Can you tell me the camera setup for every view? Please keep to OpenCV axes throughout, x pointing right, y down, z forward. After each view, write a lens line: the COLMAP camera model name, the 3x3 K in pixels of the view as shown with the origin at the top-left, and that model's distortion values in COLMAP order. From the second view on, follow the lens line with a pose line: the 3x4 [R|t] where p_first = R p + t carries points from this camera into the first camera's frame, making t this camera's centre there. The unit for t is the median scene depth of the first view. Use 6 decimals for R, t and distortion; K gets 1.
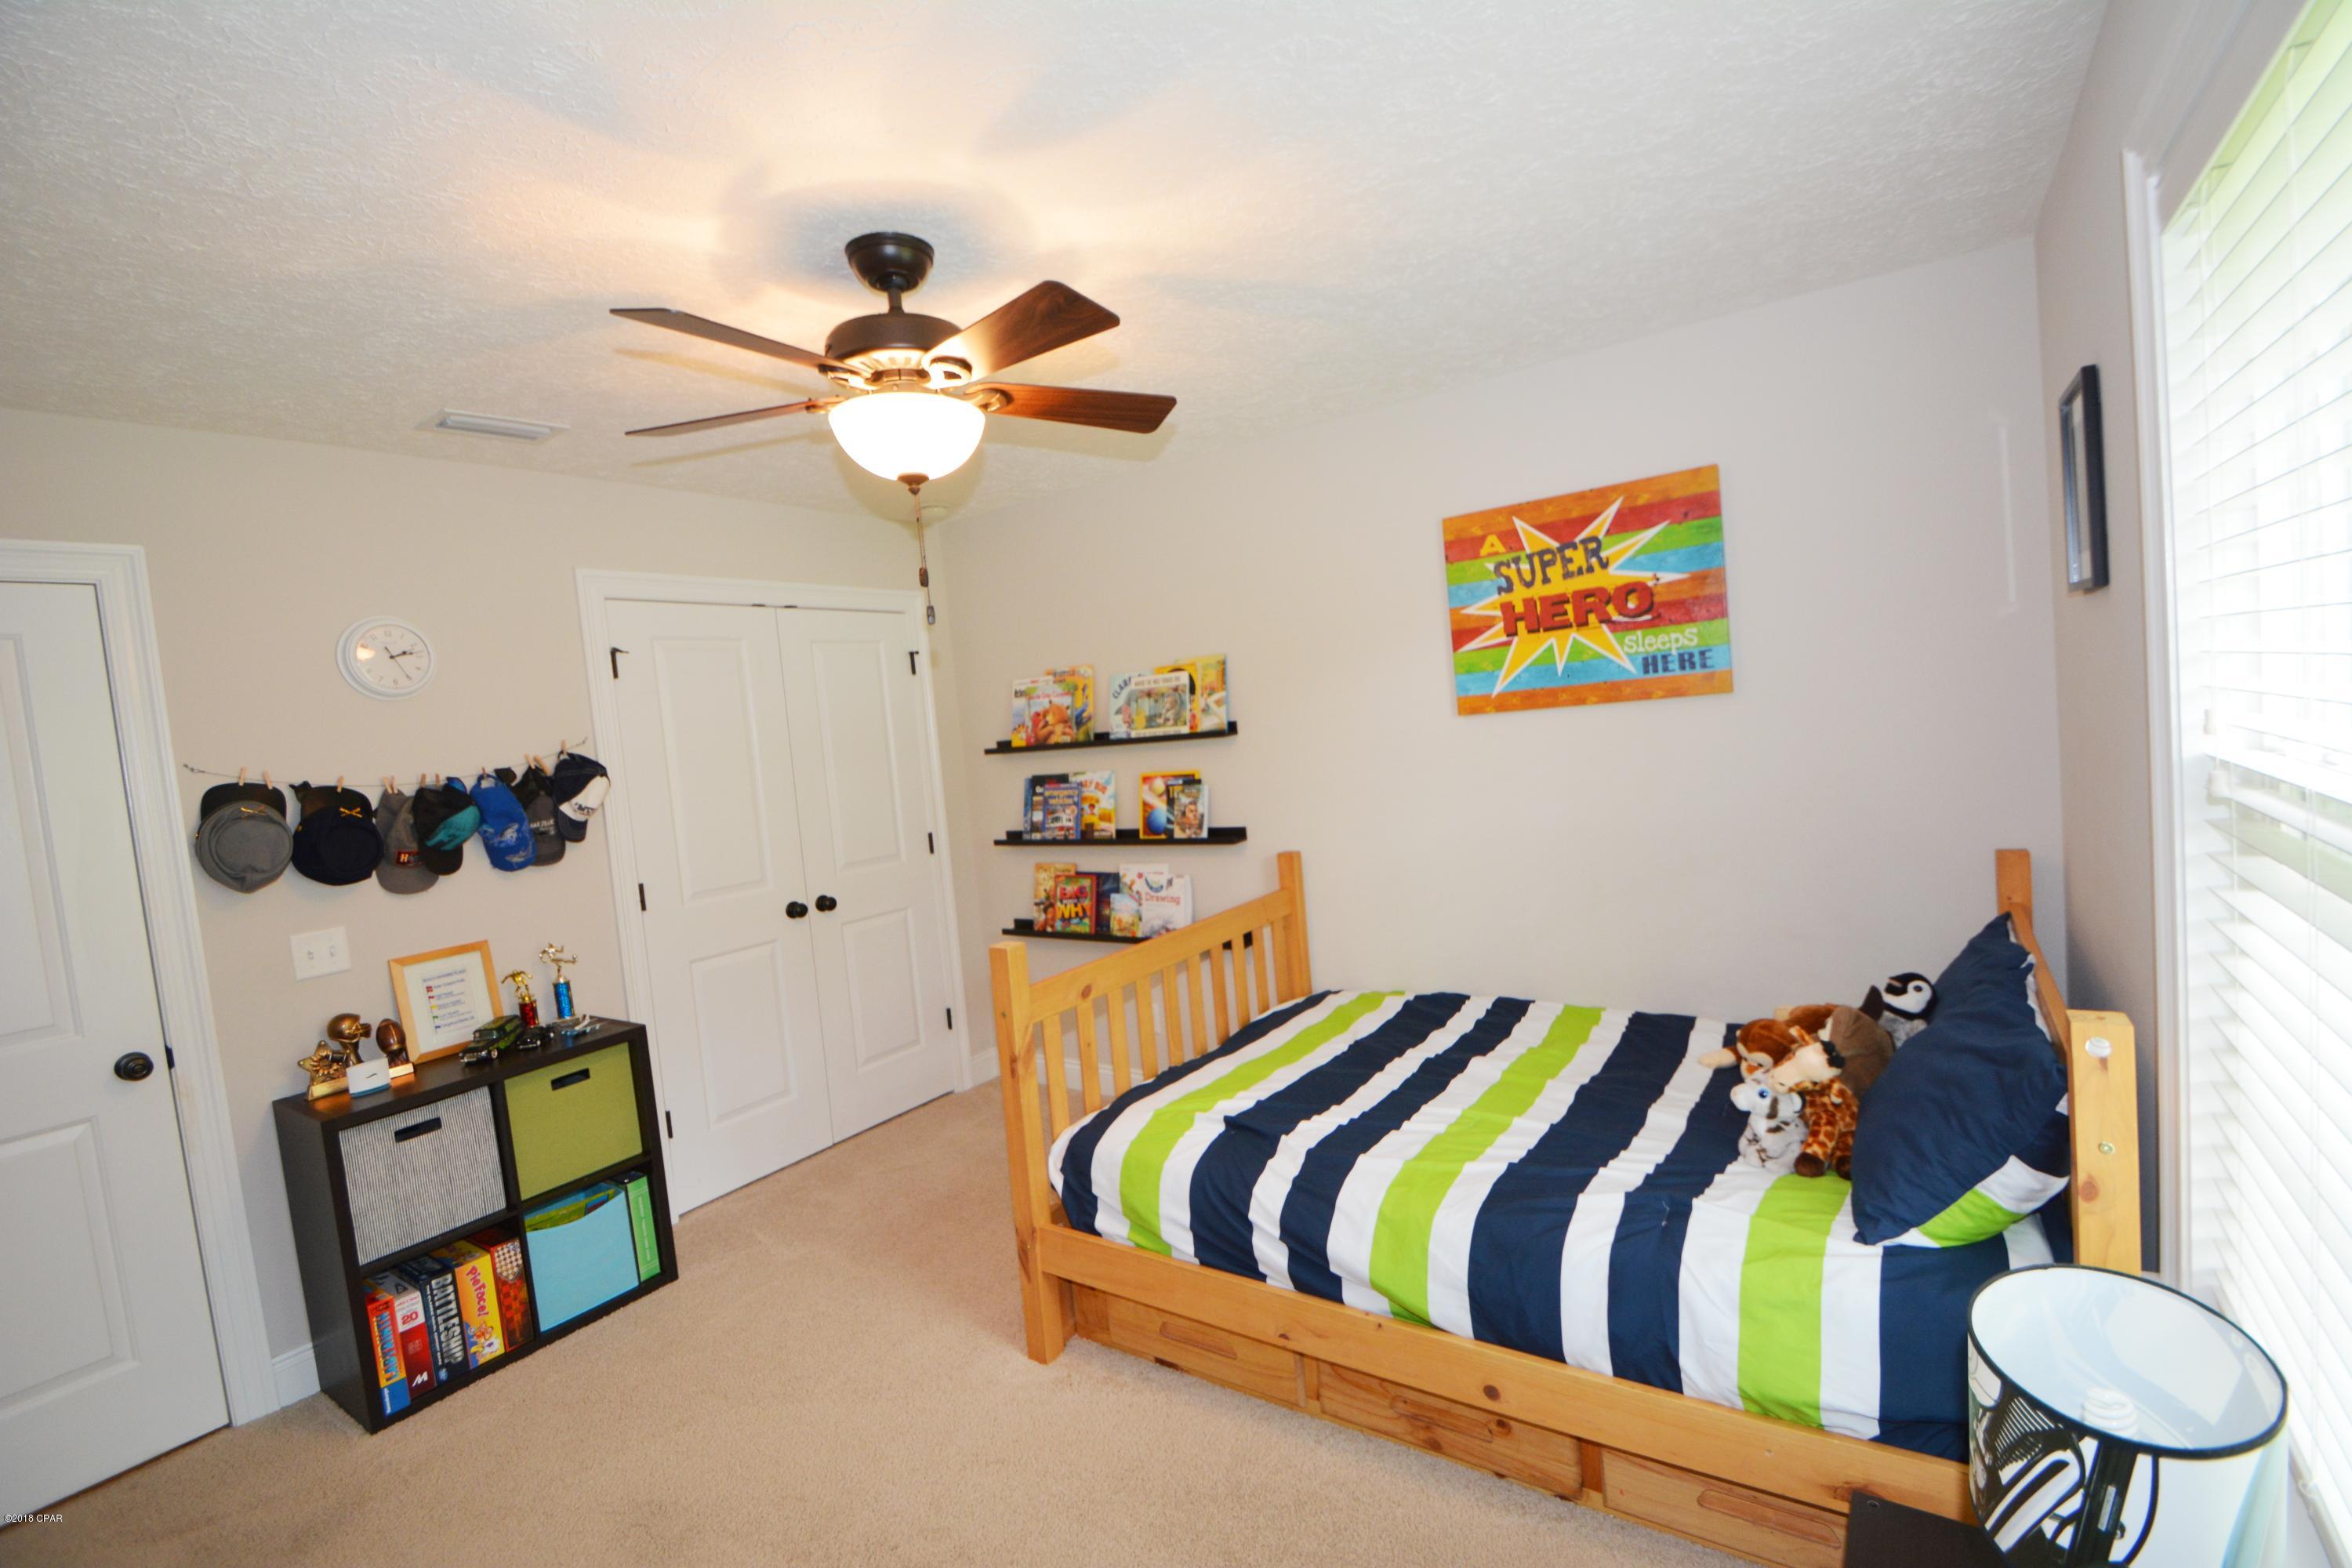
lens RADIAL K [[1028.8, 0, 1189.3], [0, 1028.8, 789.0], [0, 0, 1]] dist [-0.001684, -0.005347]
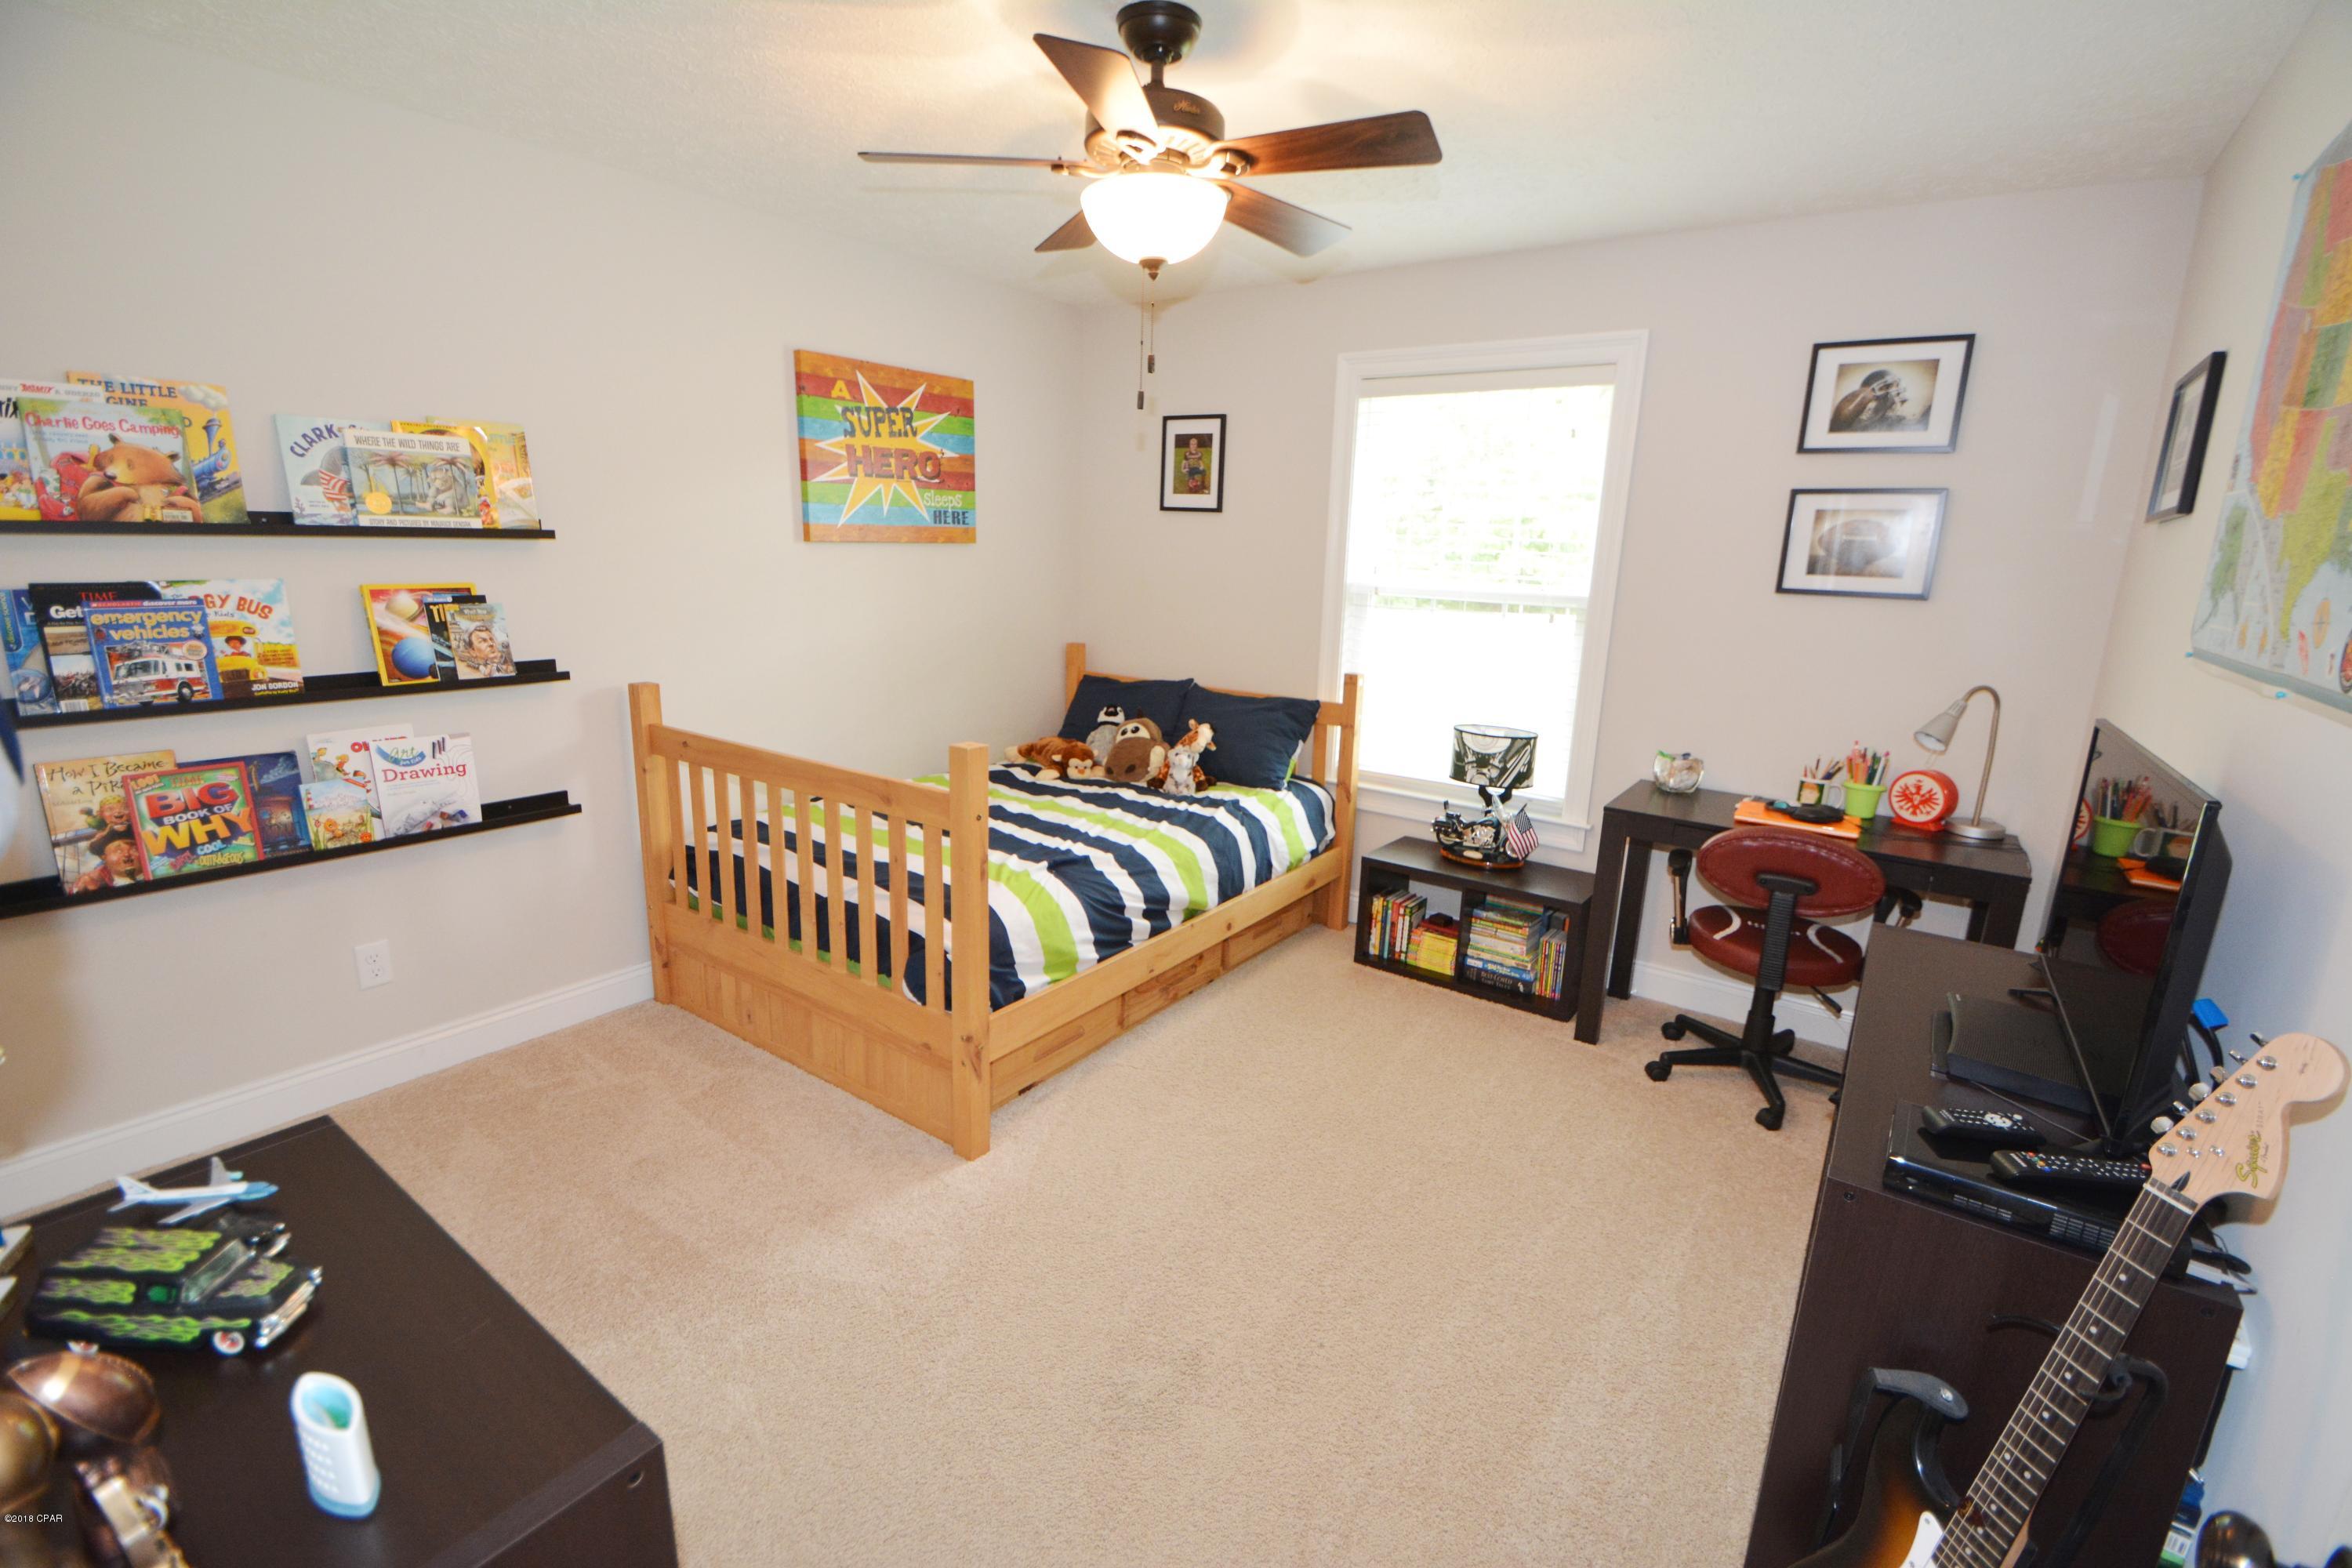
lens RADIAL K [[1028.8, 0, 1181.4], [0, 1028.8, 785.3], [0, 0, 1]] dist [-0.001684, -0.005347]
pose [[0.014798, -0.144656, 0.989371, -0.718659], [0.032116, 0.989038, 0.144126, 0.034110], [-0.999375, 0.029642, 0.019282, 0.503566]]
